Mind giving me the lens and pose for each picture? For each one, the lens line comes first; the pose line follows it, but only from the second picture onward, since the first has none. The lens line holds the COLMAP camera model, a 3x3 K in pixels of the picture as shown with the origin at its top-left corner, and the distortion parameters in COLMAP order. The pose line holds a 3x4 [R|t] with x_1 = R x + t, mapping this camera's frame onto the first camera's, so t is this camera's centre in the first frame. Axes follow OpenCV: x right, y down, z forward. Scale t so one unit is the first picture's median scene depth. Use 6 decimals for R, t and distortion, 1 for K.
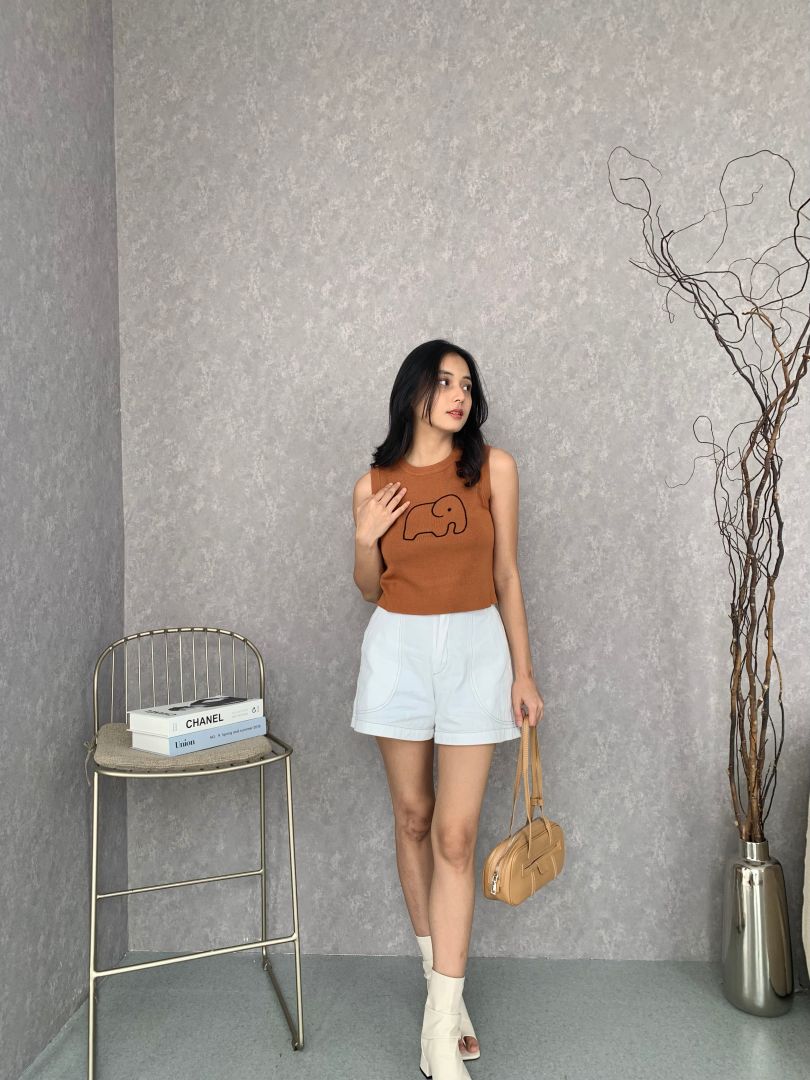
lens RADIAL K [[818.1, 0, 407.8], [0, 818.1, 529.3], [0, 0, 1]] dist [-0.006914, 0.001322]
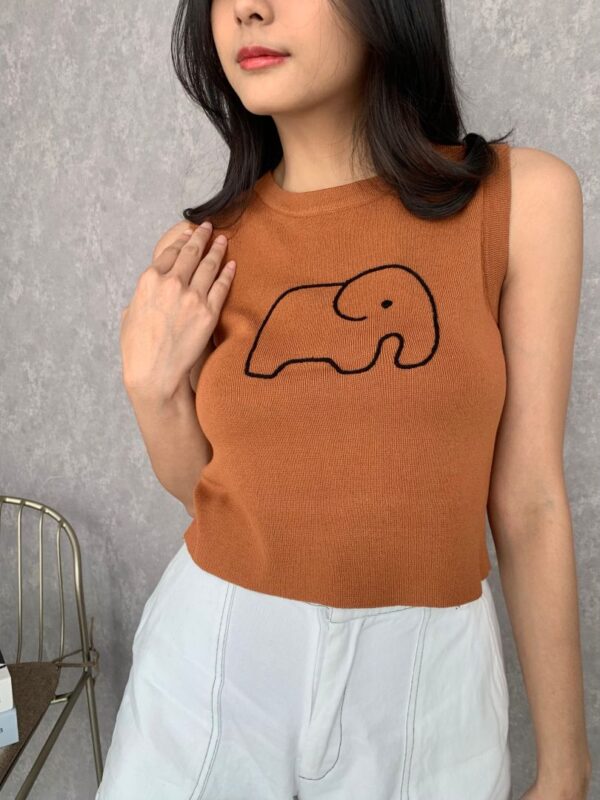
lens RADIAL K [[606.0, 0, 301.4], [0, 606.0, 391.7], [0, 0, 1]] dist [-0.006914, 0.001322]
pose [[0.960779, 0.044221, -0.273767, 0.083510], [-0.001922, 0.988242, 0.152883, -0.025565], [0.277309, -0.146361, 0.949567, 0.626326]]
